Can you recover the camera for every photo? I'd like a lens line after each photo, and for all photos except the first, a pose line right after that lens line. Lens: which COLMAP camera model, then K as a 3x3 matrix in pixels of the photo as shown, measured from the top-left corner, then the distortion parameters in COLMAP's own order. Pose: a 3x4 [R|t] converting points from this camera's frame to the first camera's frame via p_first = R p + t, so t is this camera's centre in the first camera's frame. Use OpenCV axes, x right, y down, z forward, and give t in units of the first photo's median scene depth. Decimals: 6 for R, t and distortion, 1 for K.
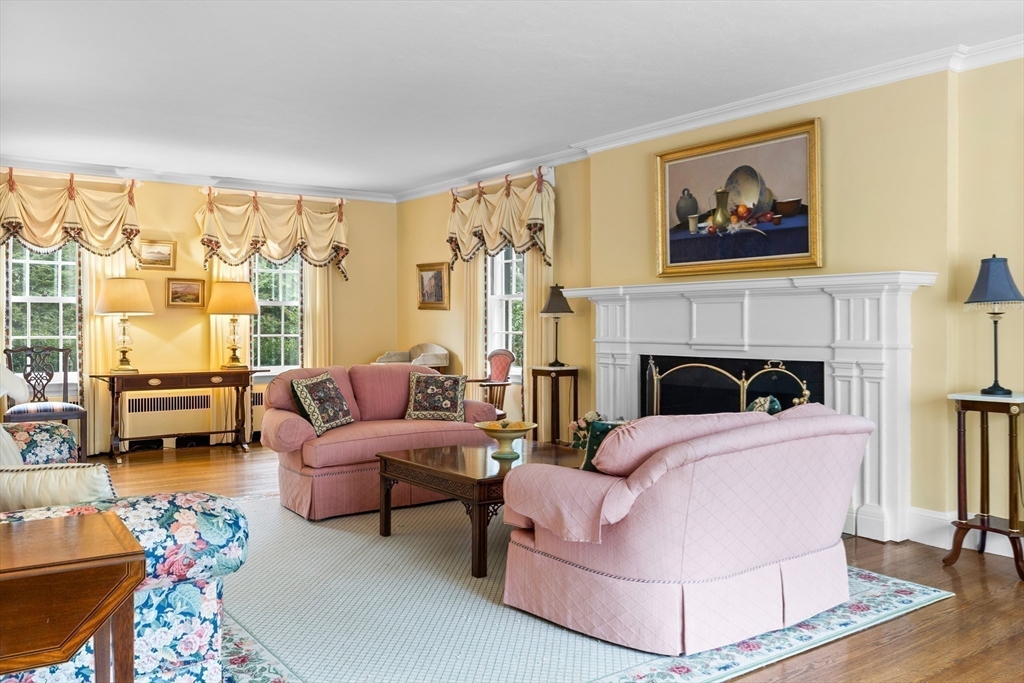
lens RADIAL K [[860.6, 0, 512.3], [0, 860.6, 339.2], [0, 0, 1]] dist [-0.042138, -0.000971]
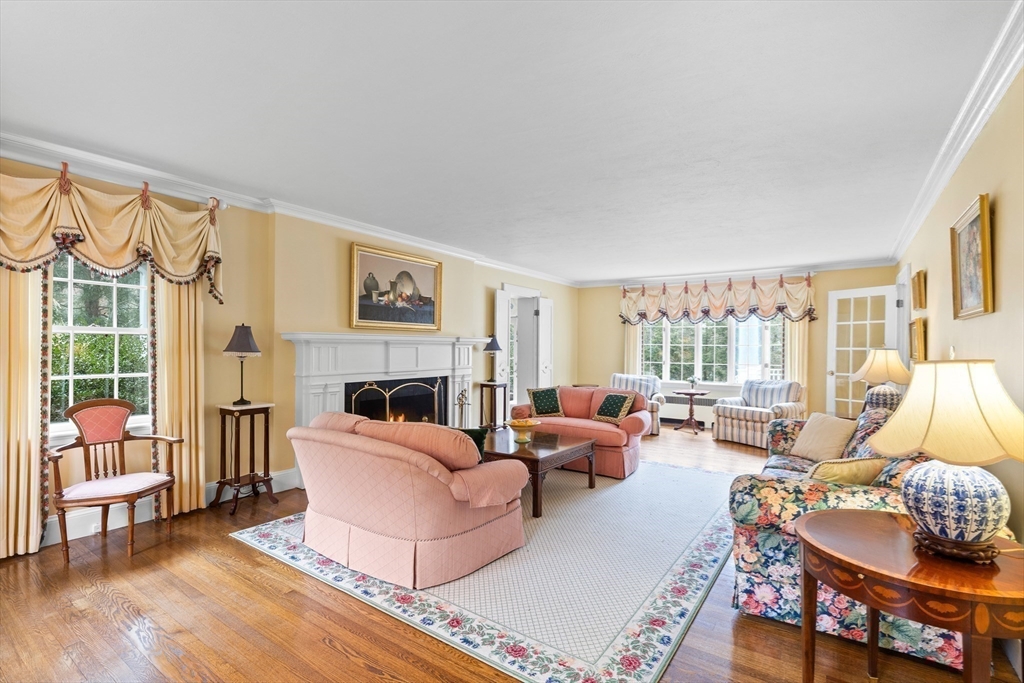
lens RADIAL K [[466.2, 0, 507.2], [0, 466.2, 344.8], [0, 0, 1]] dist [-0.002604, -0.000159]
pose [[-0.314055, 0.034451, 0.948780, -0.679982], [0.038683, 0.998976, -0.023469, -0.016675], [-0.948616, 0.029331, -0.315066, 1.054373]]
